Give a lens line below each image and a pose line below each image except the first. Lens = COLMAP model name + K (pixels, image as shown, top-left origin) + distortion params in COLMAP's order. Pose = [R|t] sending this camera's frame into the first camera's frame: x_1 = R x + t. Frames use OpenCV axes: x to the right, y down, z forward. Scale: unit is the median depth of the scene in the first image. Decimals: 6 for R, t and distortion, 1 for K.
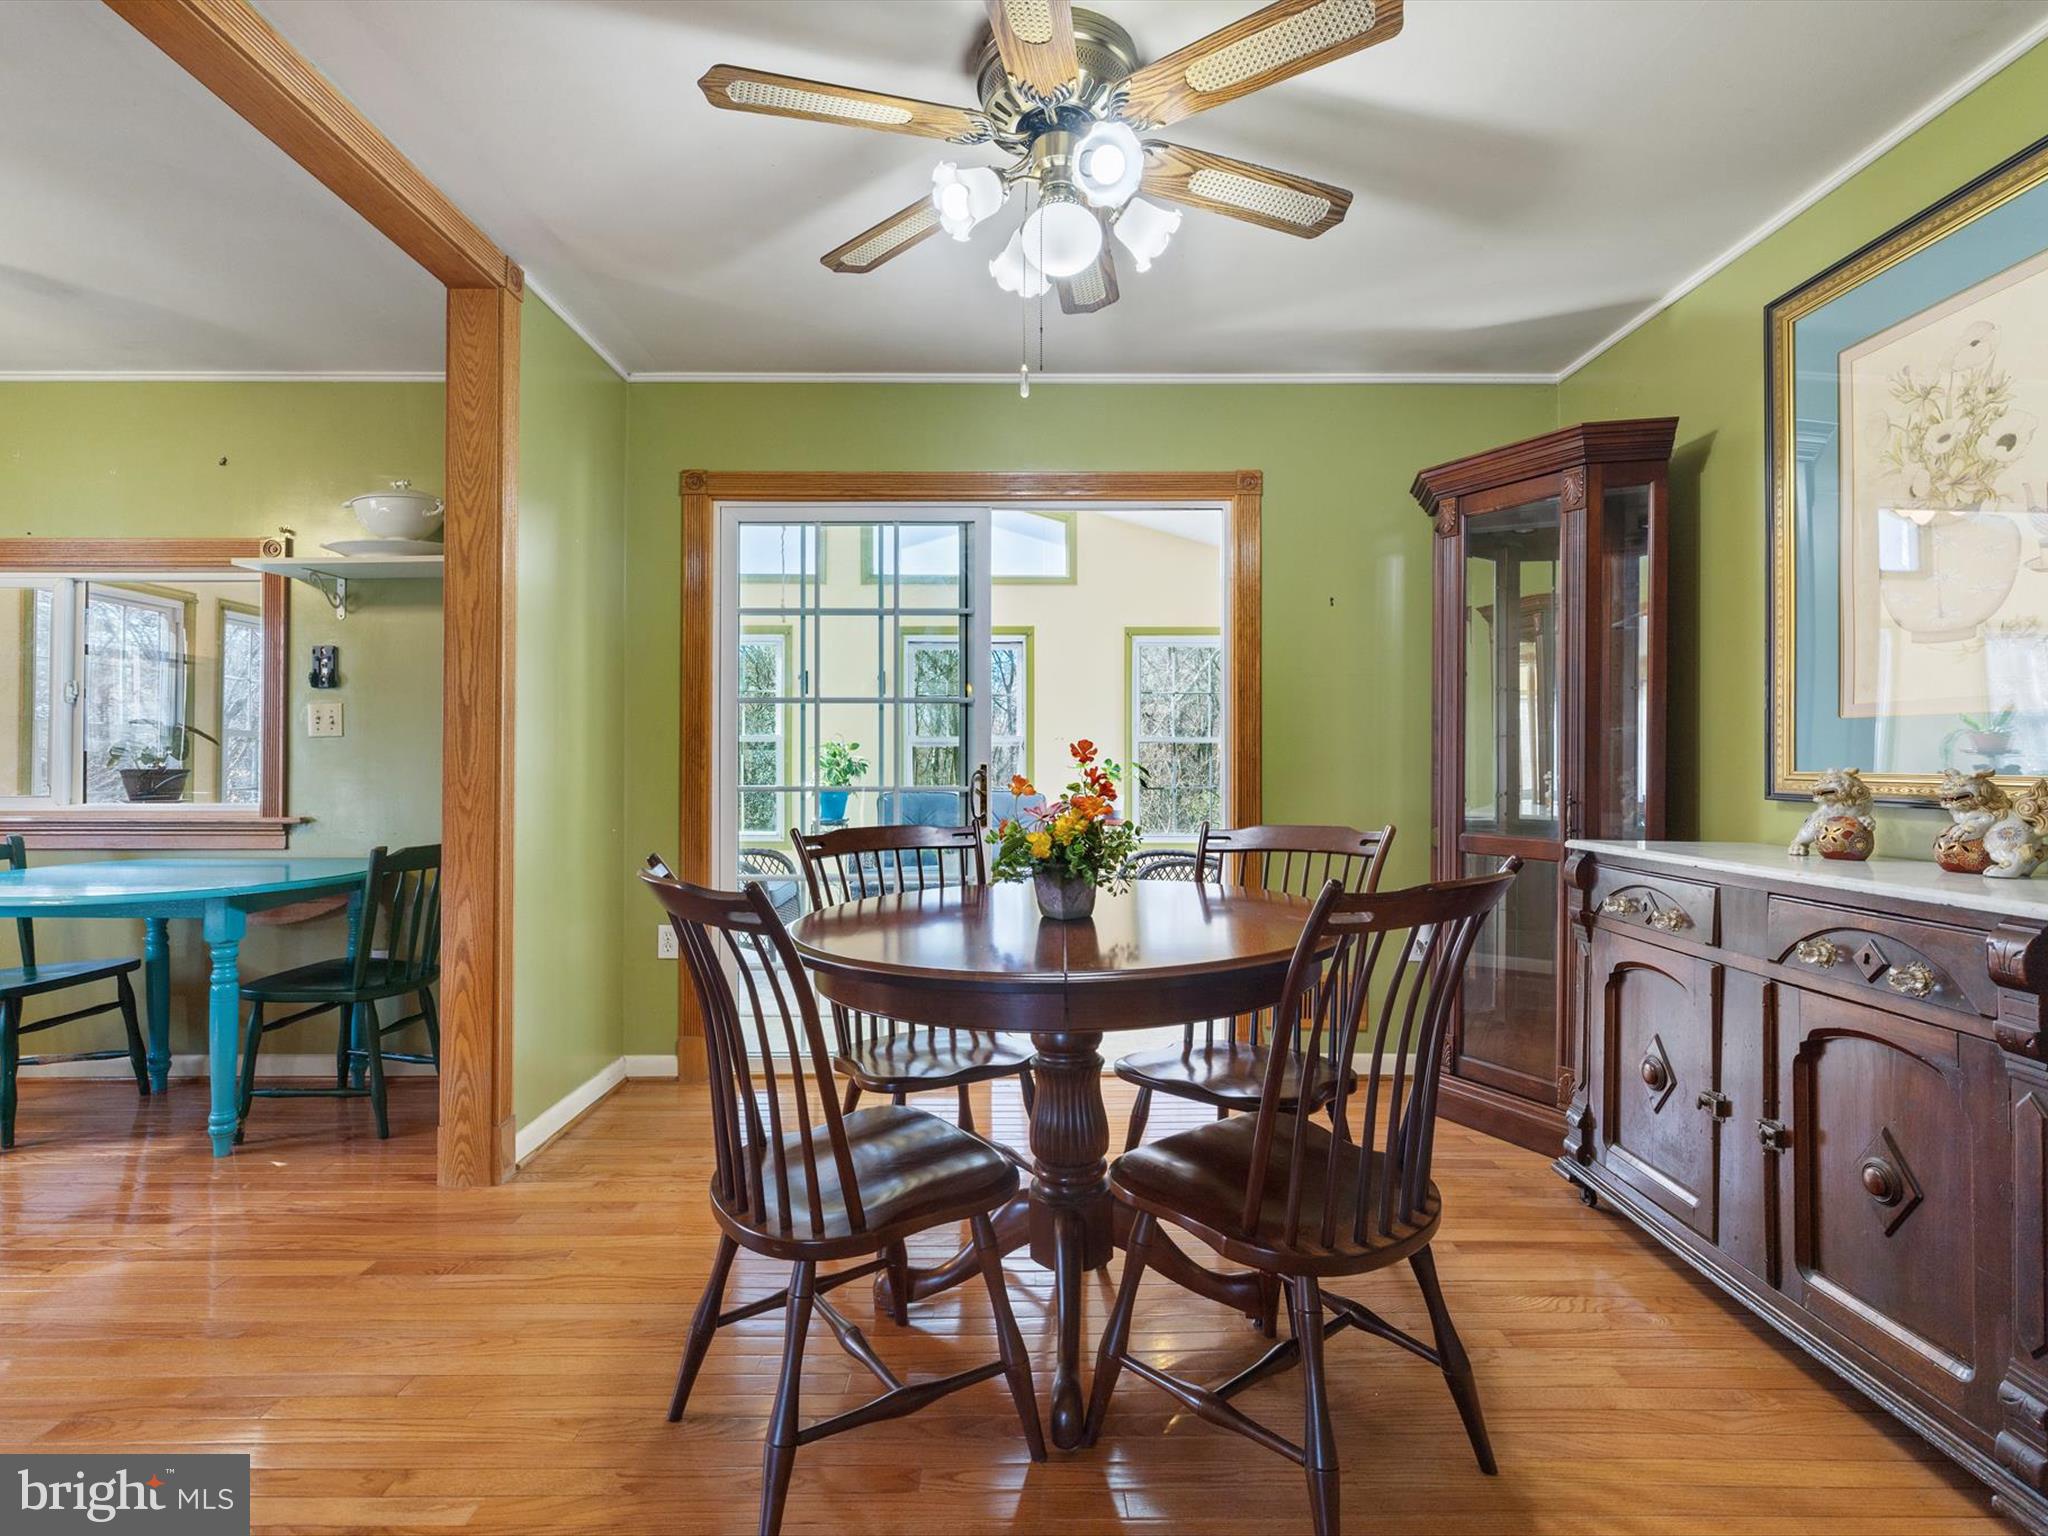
lens RADIAL K [[993.8, 0, 1032.8], [0, 993.8, 755.4], [0, 0, 1]] dist [0.004000, 0.000840]
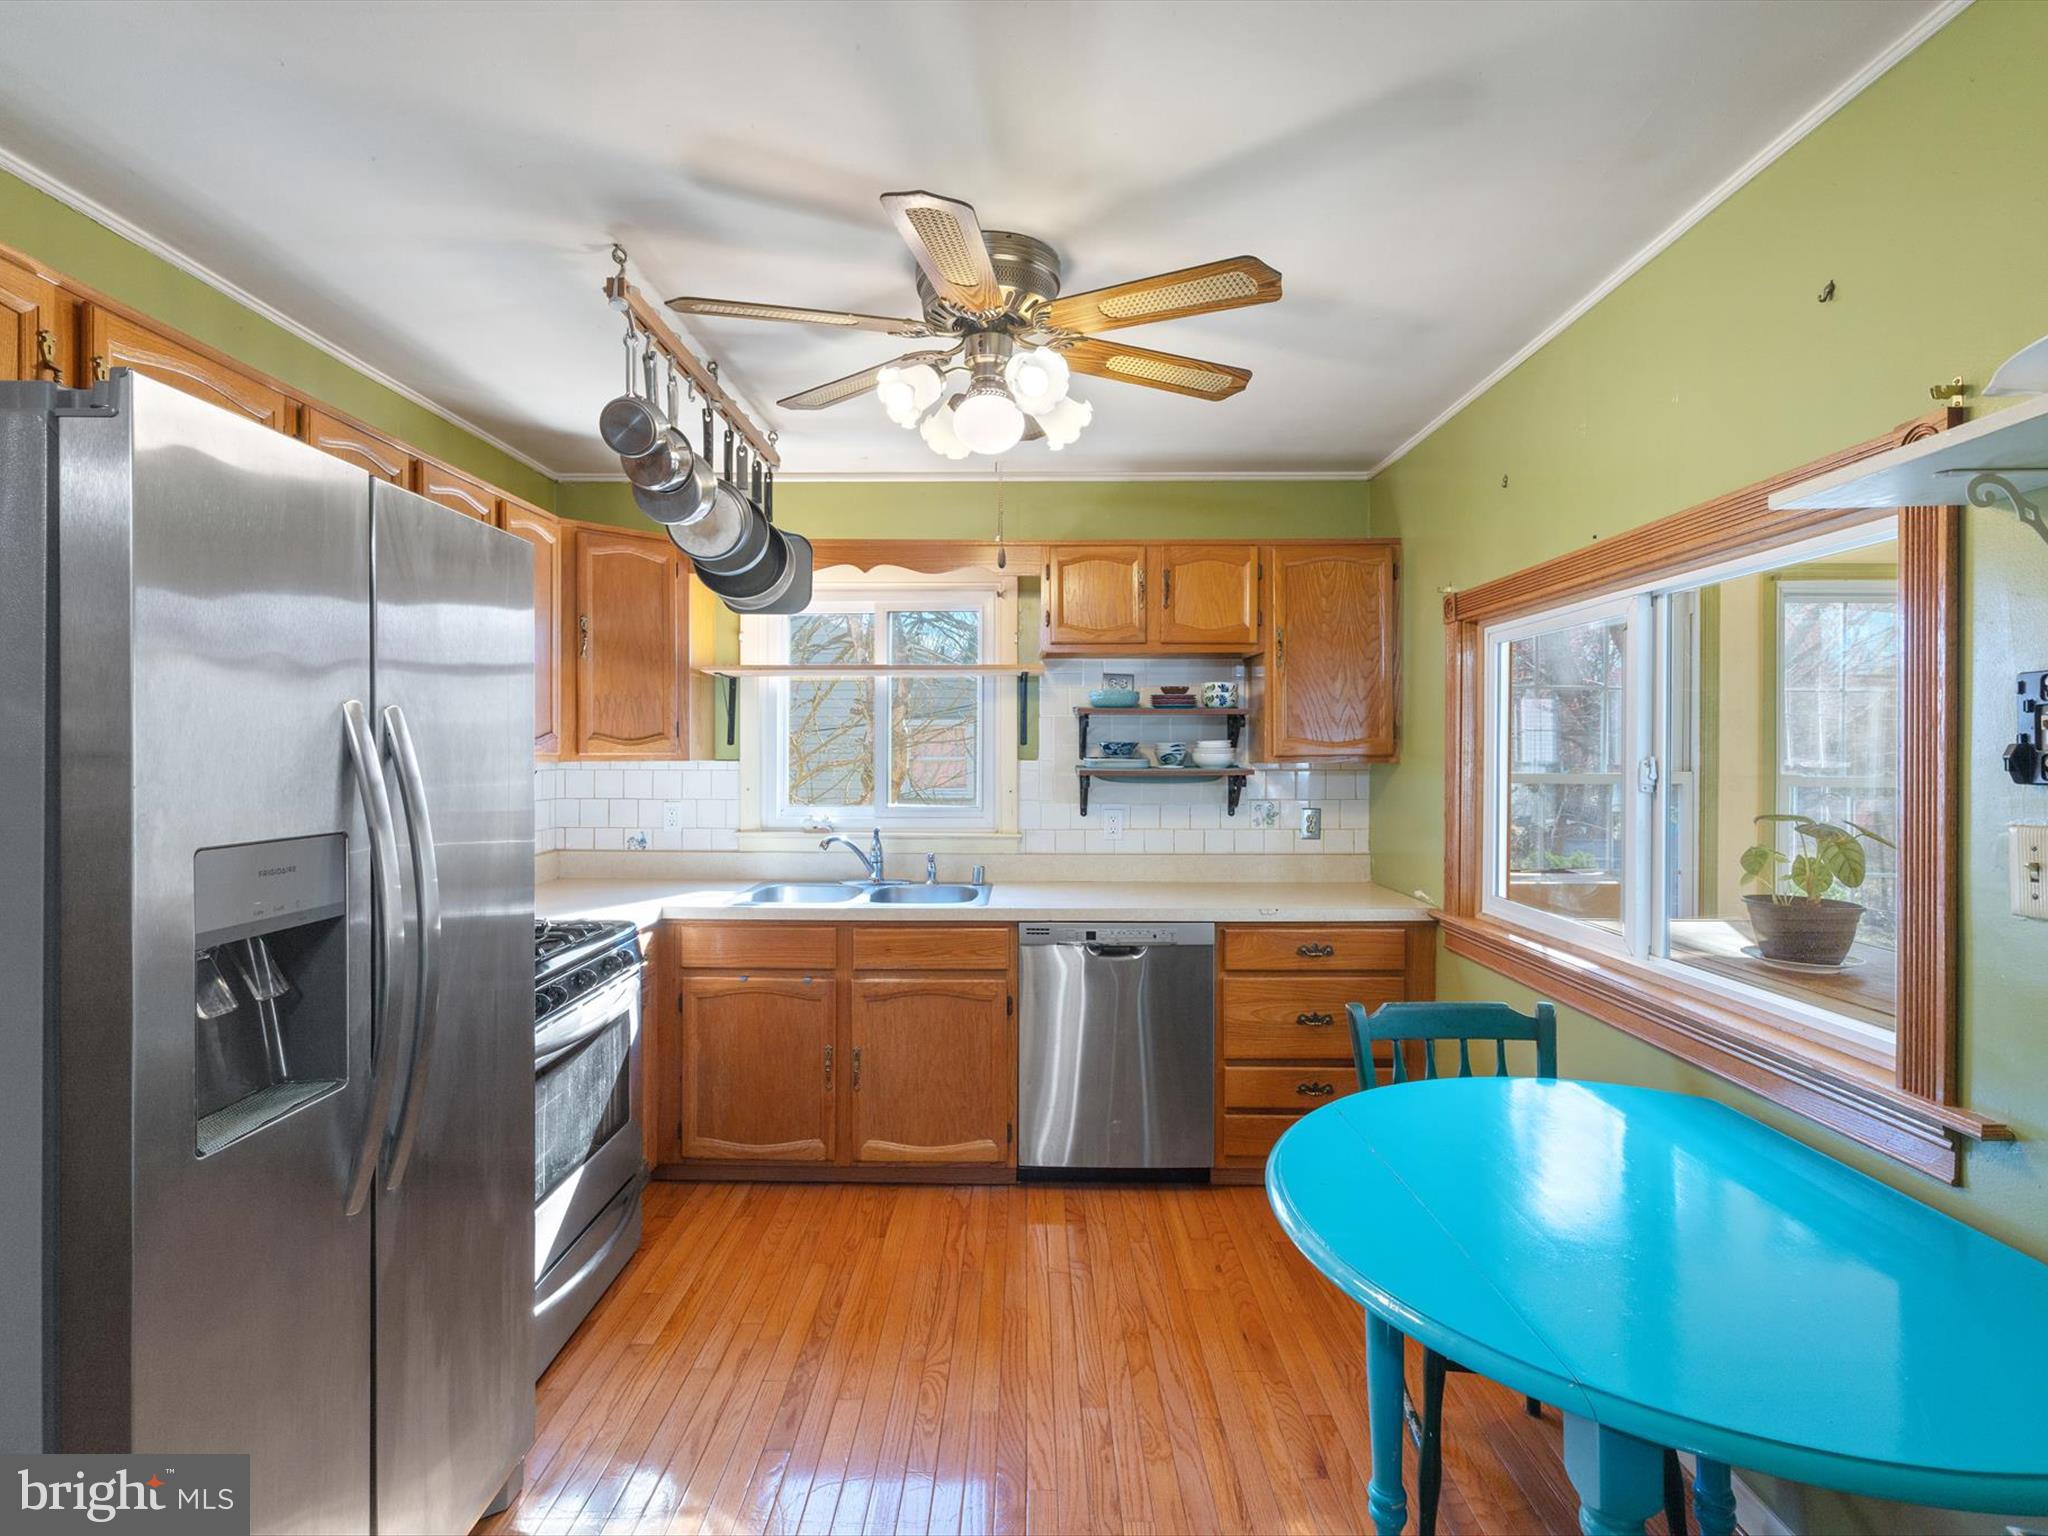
lens RADIAL K [[989.5, 0, 1024.5], [0, 989.5, 751.1], [0, 0, 1]] dist [0.001366, 0.000690]
pose [[-0.014066, -0.000961, -0.999901, -0.408265], [0.007963, 0.999968, -0.001073, -0.098025], [0.999869, -0.007977, -0.014058, 0.746723]]
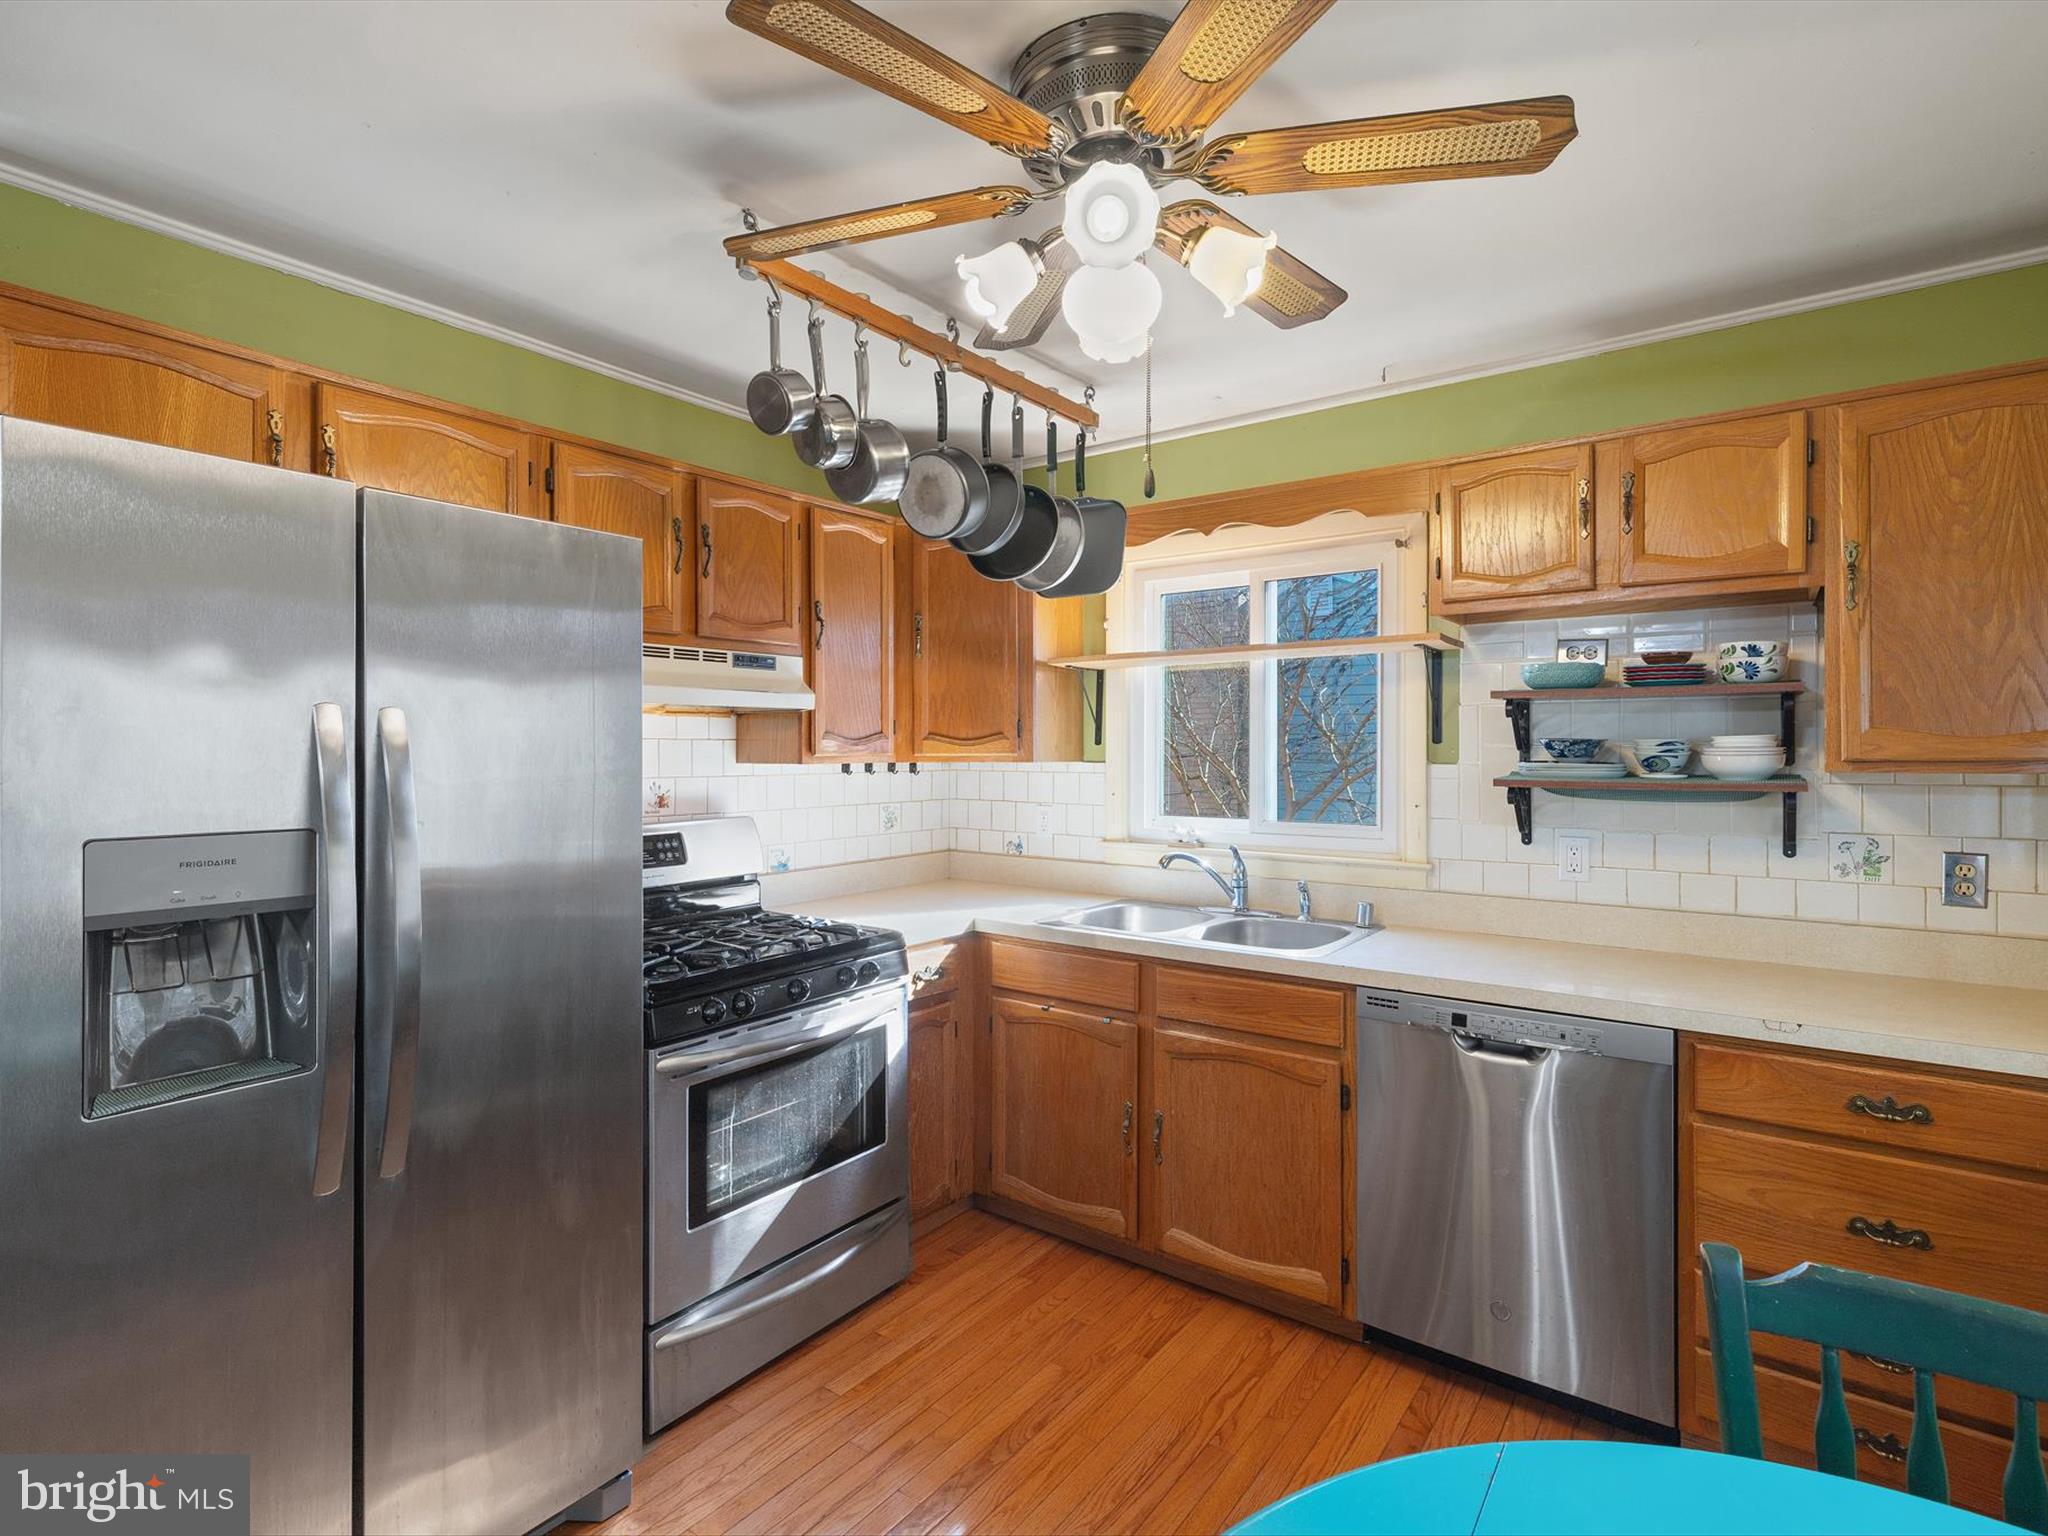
lens RADIAL K [[1019.0, 0, 1036.7], [0, 1019.0, 746.9], [0, 0, 1]] dist [-0.000177, 0.000737]
pose [[-0.600387, -0.005284, -0.799692, -0.676841], [0.004859, 0.999936, -0.010255, -0.096028], [0.799695, -0.010042, -0.600322, 1.001453]]
